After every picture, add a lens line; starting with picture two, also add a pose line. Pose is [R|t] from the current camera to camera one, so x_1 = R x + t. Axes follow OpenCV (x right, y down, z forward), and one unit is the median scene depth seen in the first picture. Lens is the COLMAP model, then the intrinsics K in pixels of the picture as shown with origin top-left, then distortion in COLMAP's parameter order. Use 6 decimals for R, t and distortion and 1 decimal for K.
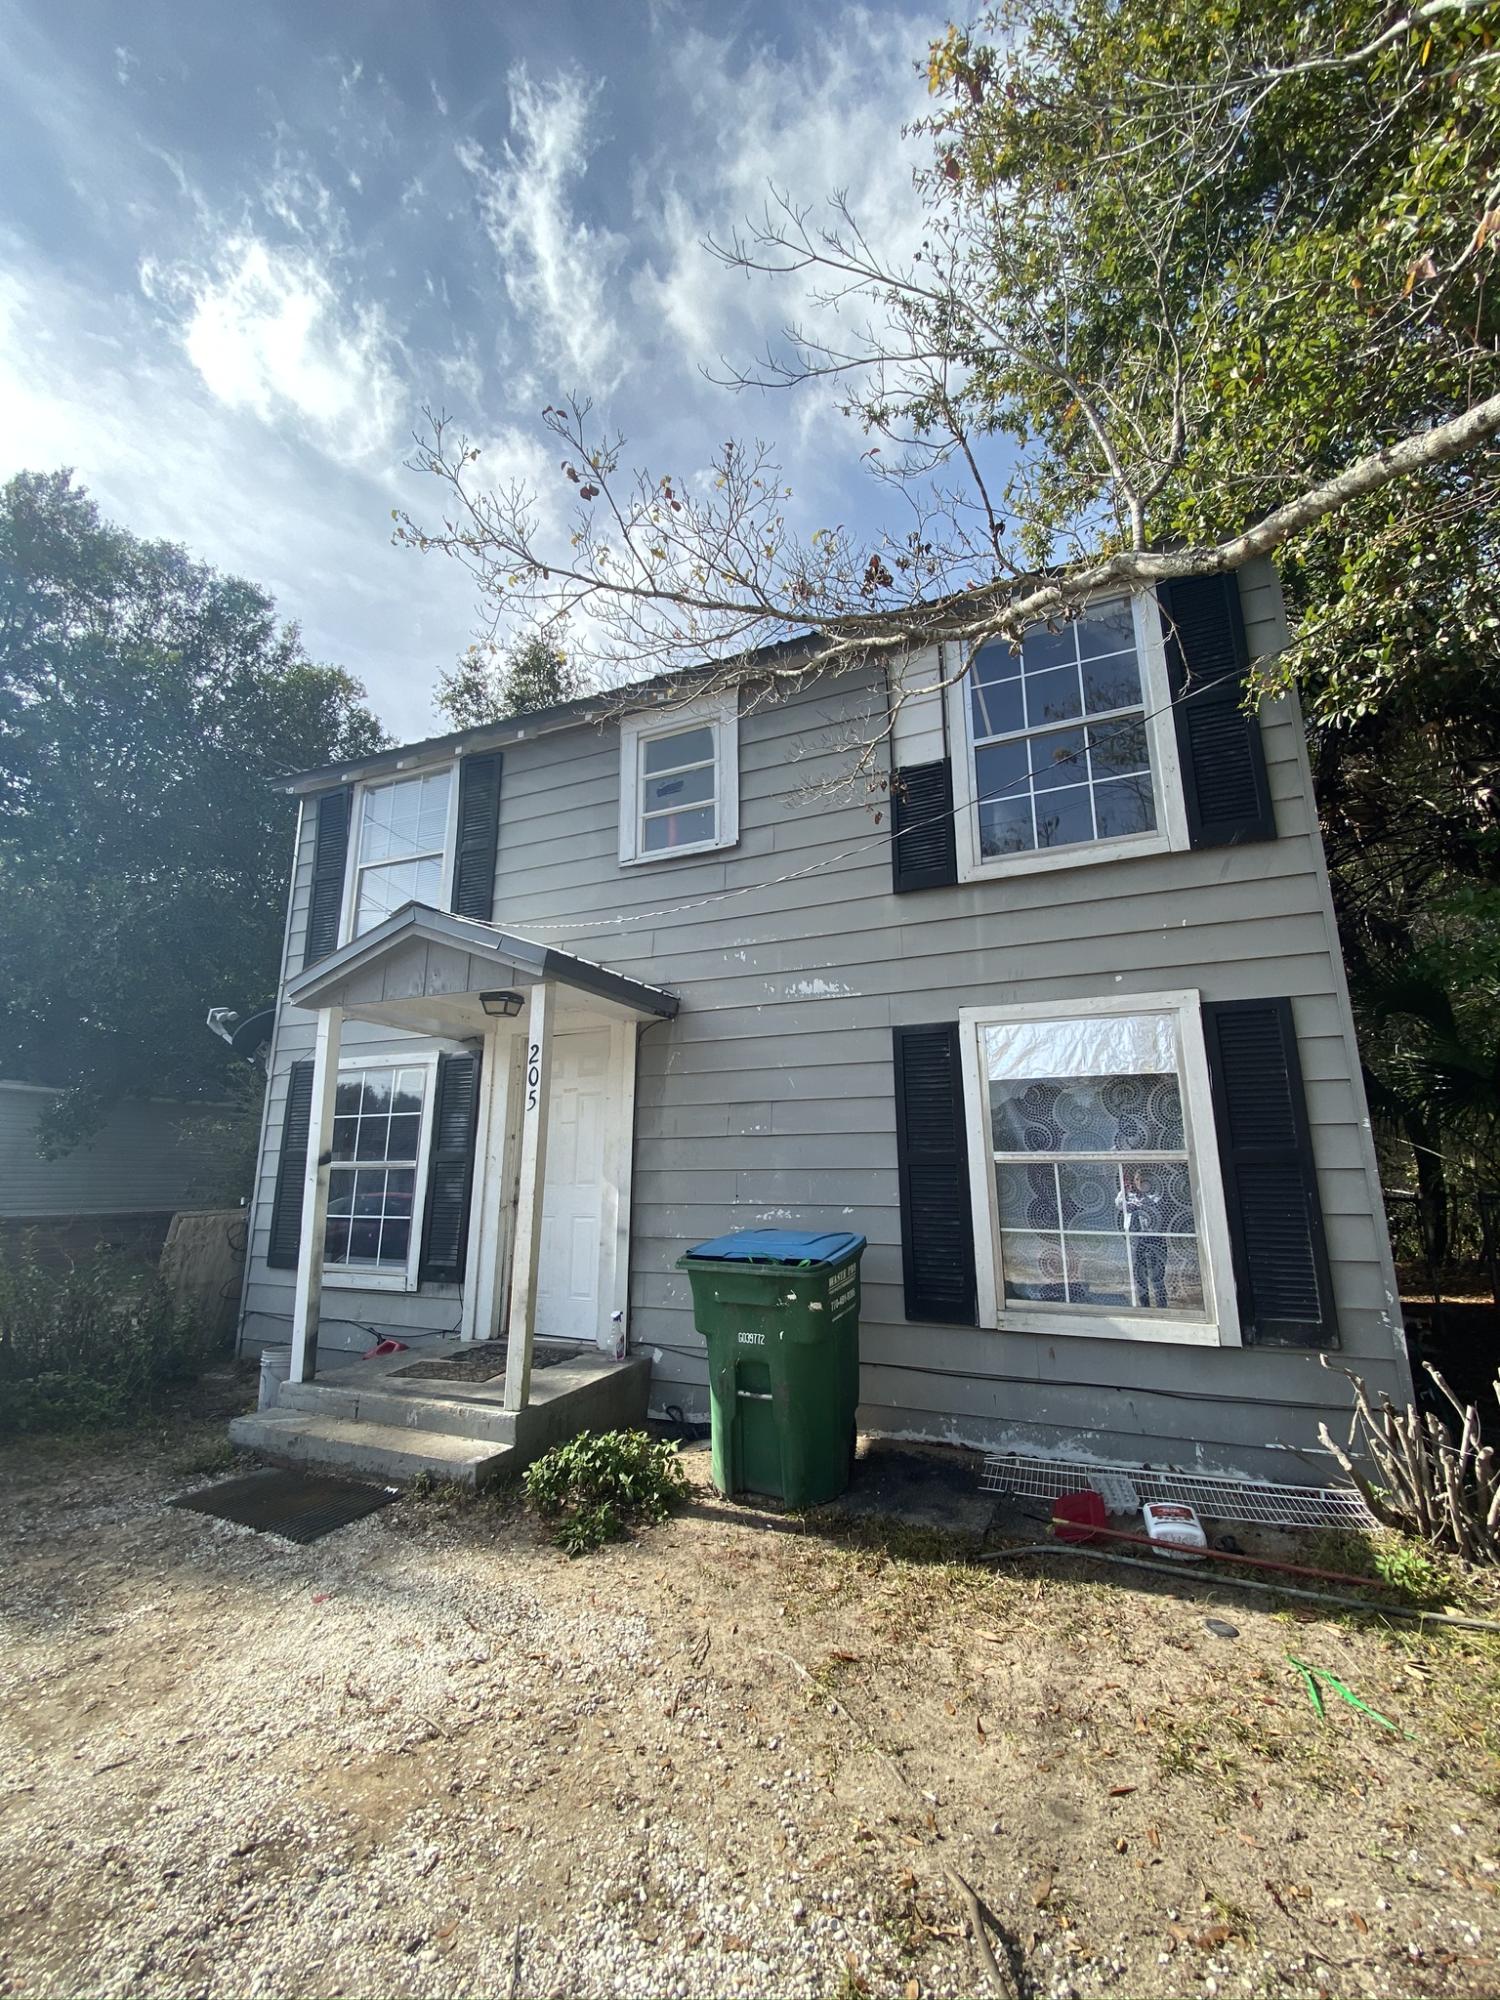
lens RADIAL K [[806.7, 0, 760.4], [0, 806.7, 995.8], [0, 0, 1]] dist [0.017772, -0.019361]
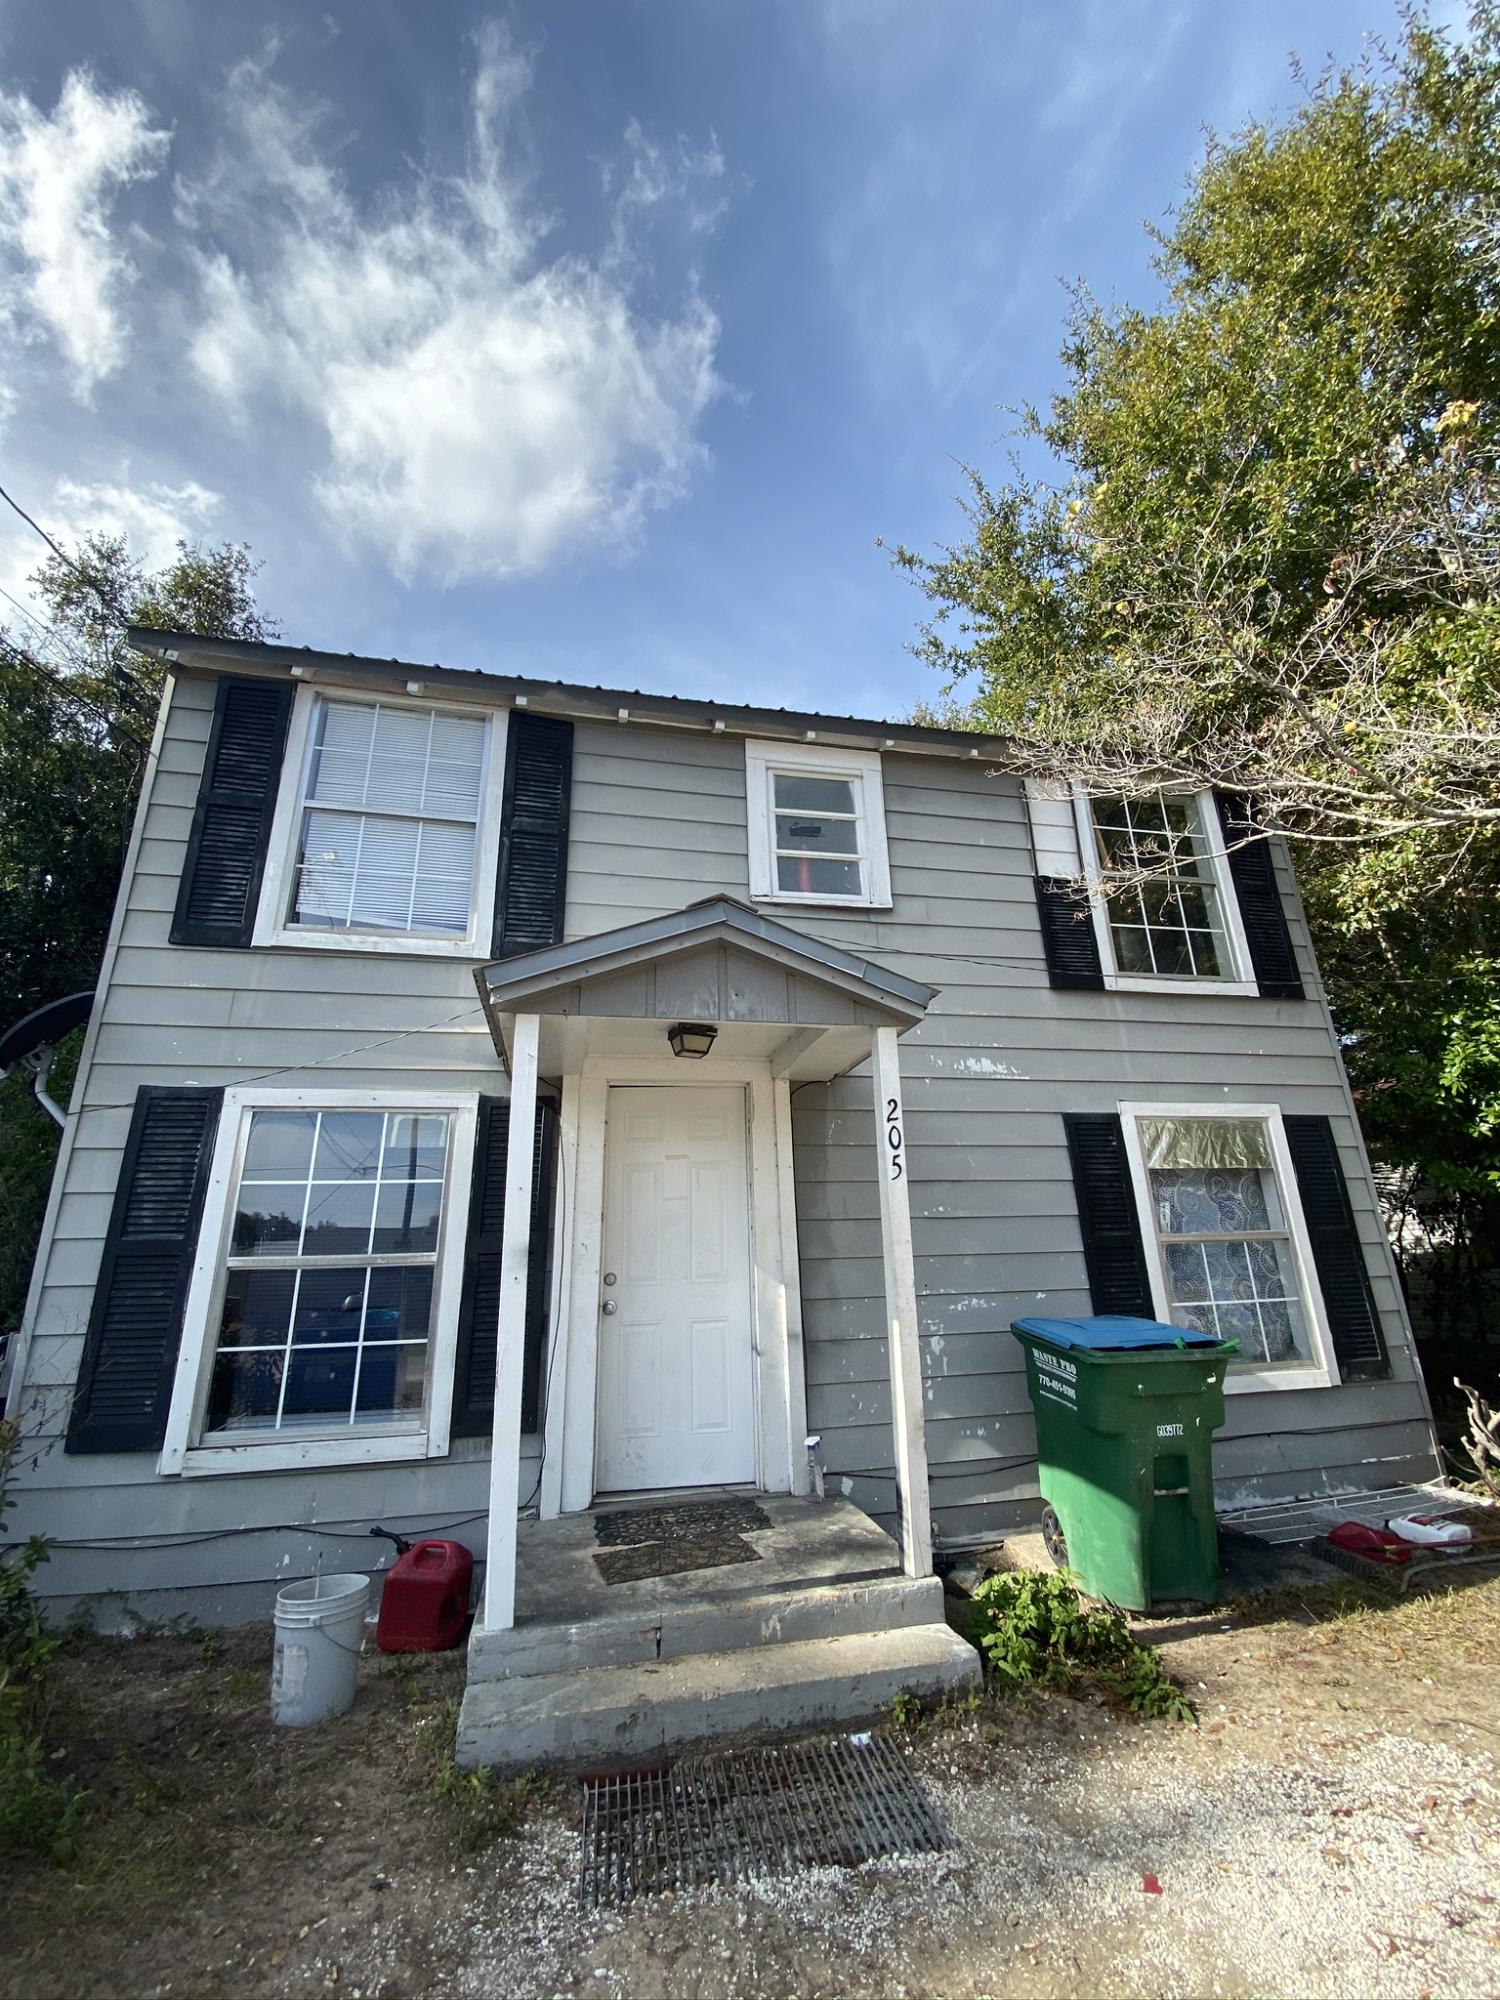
lens RADIAL K [[806.7, 0, 760.4], [0, 806.7, 995.8], [0, 0, 1]] dist [0.017772, -0.019361]
pose [[0.809440, 0.164277, 0.563755, -0.786190], [-0.100765, 0.984687, -0.142257, 0.078934], [-0.578492, 0.058342, 0.813599, 0.358030]]
